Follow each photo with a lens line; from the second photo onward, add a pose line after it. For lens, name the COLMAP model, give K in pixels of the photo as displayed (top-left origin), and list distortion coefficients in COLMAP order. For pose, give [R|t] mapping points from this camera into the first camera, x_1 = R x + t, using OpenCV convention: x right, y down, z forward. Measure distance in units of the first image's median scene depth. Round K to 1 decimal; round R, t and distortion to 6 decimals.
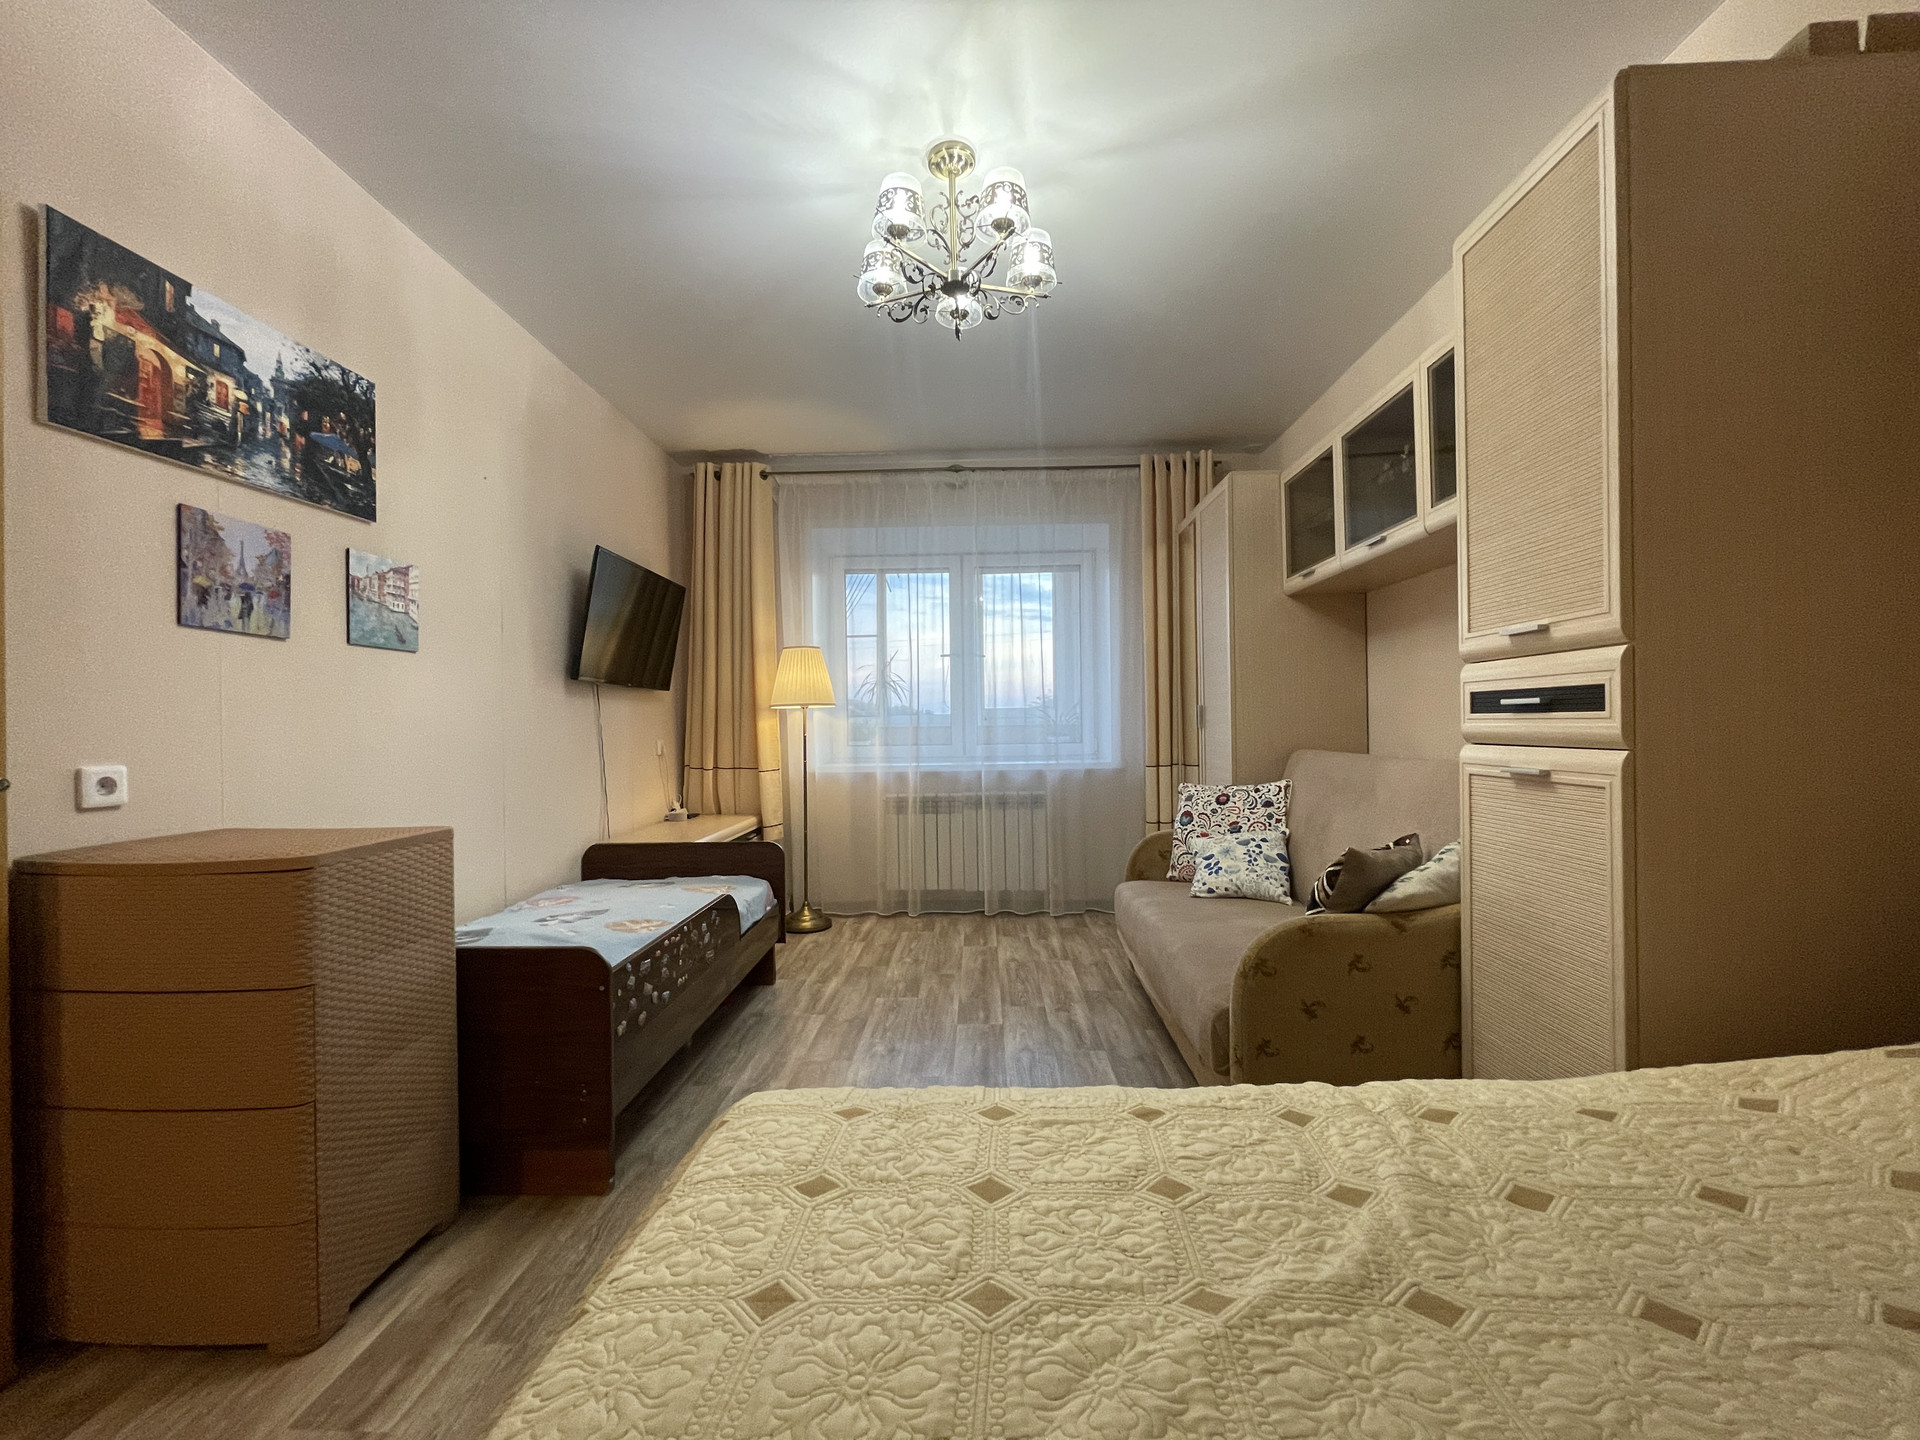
lens RADIAL K [[777.1, 0, 950.6], [0, 777.1, 721.6], [0, 0, 1]] dist [-0.004810, 0.002165]
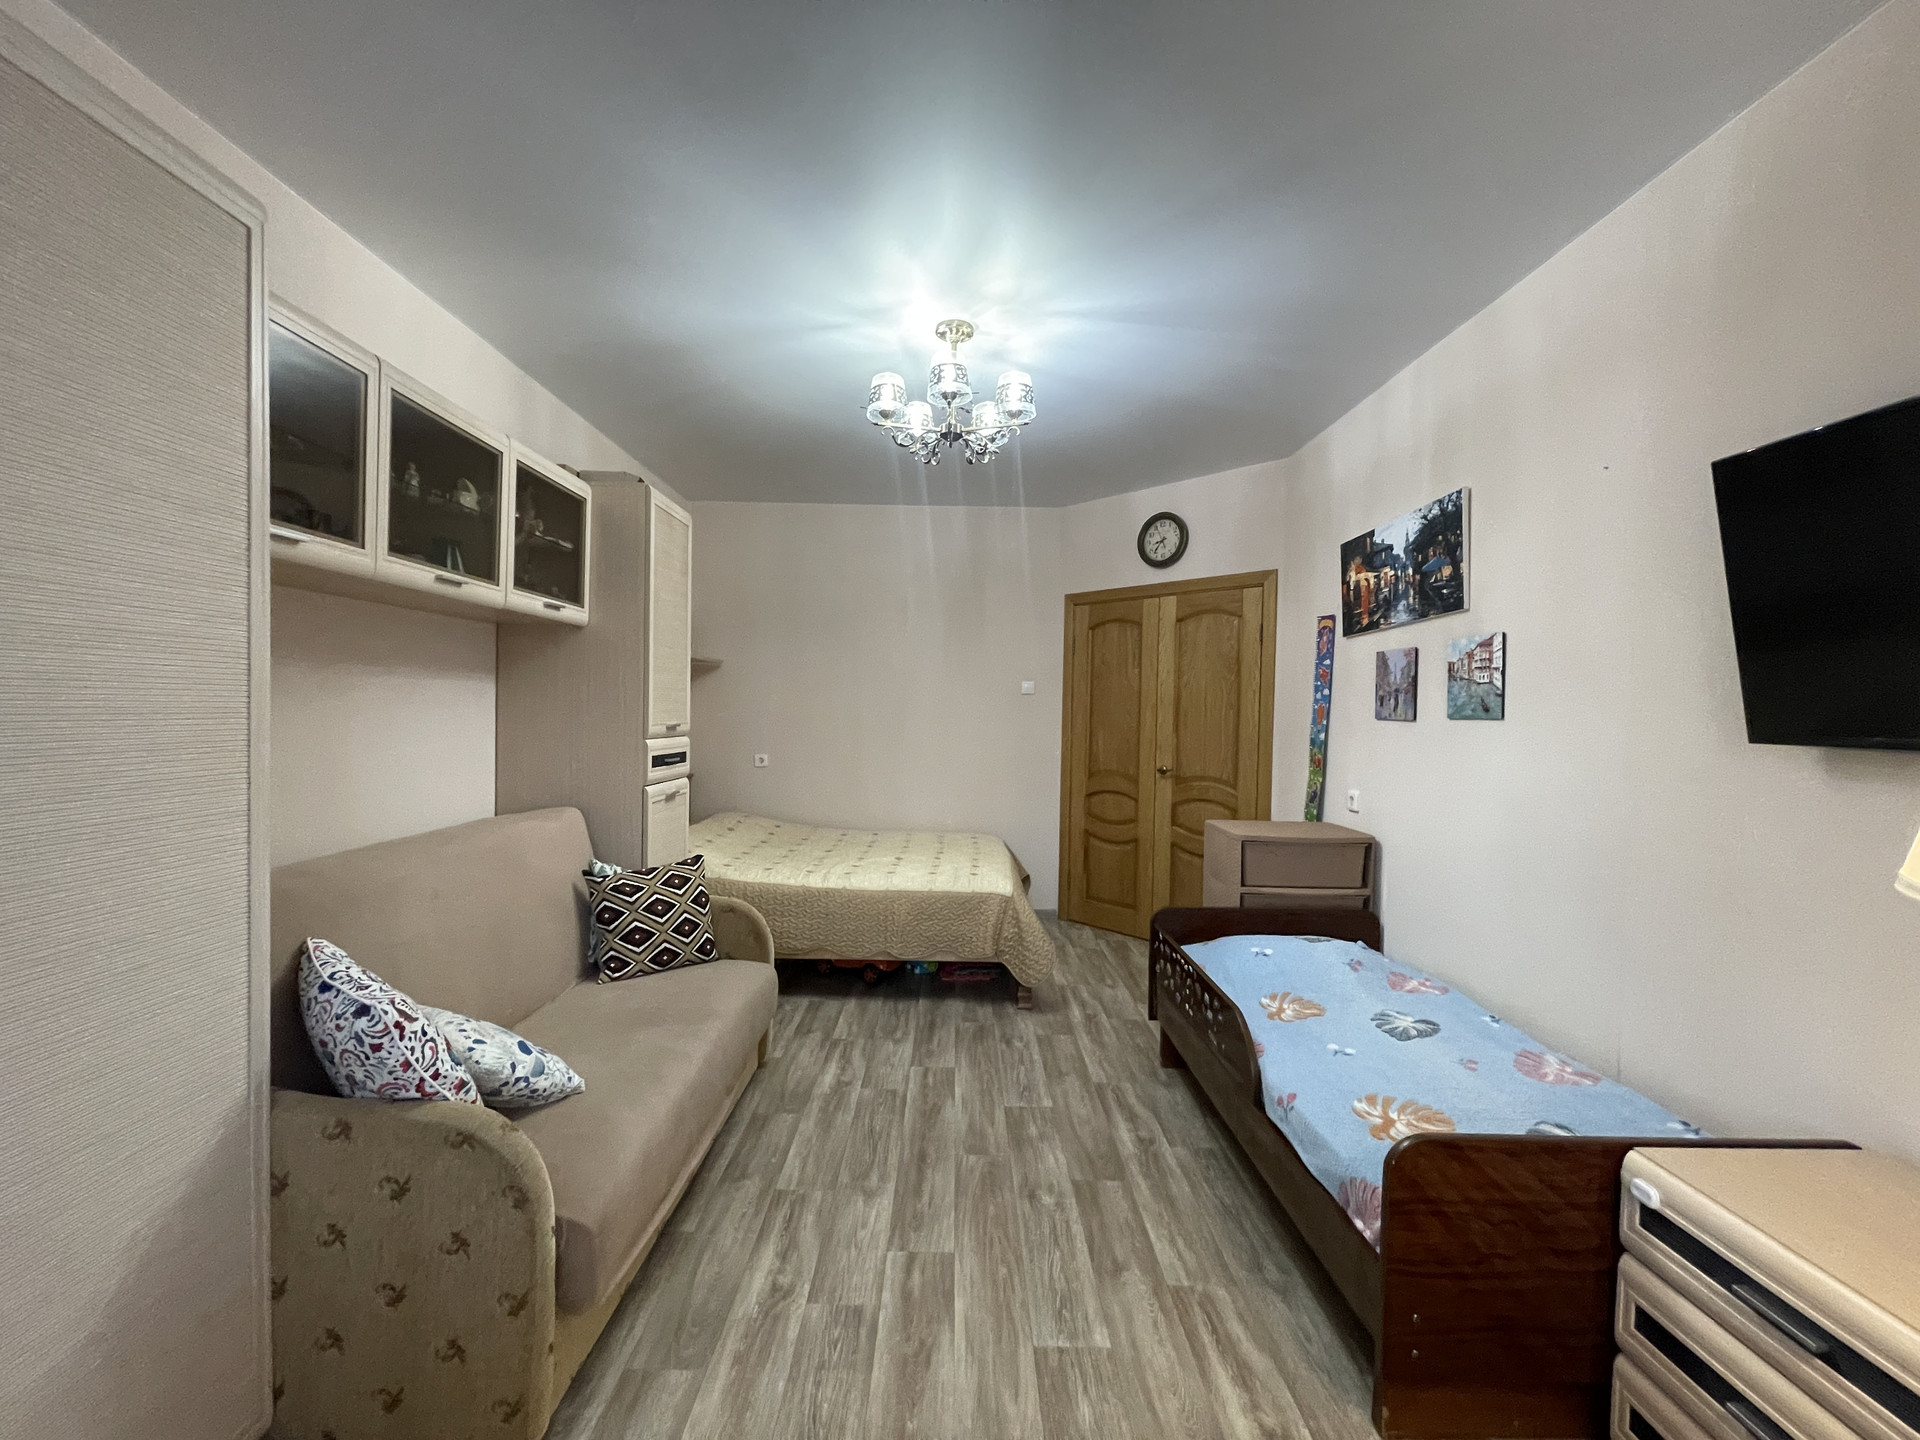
lens RADIAL K [[777.1, 0, 952.3], [0, 777.1, 716.1], [0, 0, 1]] dist [-0.004810, 0.002165]
pose [[-0.999376, -0.003058, -0.035193, 0.051033], [-0.003108, 0.999994, 0.001392, -0.112551], [0.035188, 0.001500, -0.999380, 2.375111]]
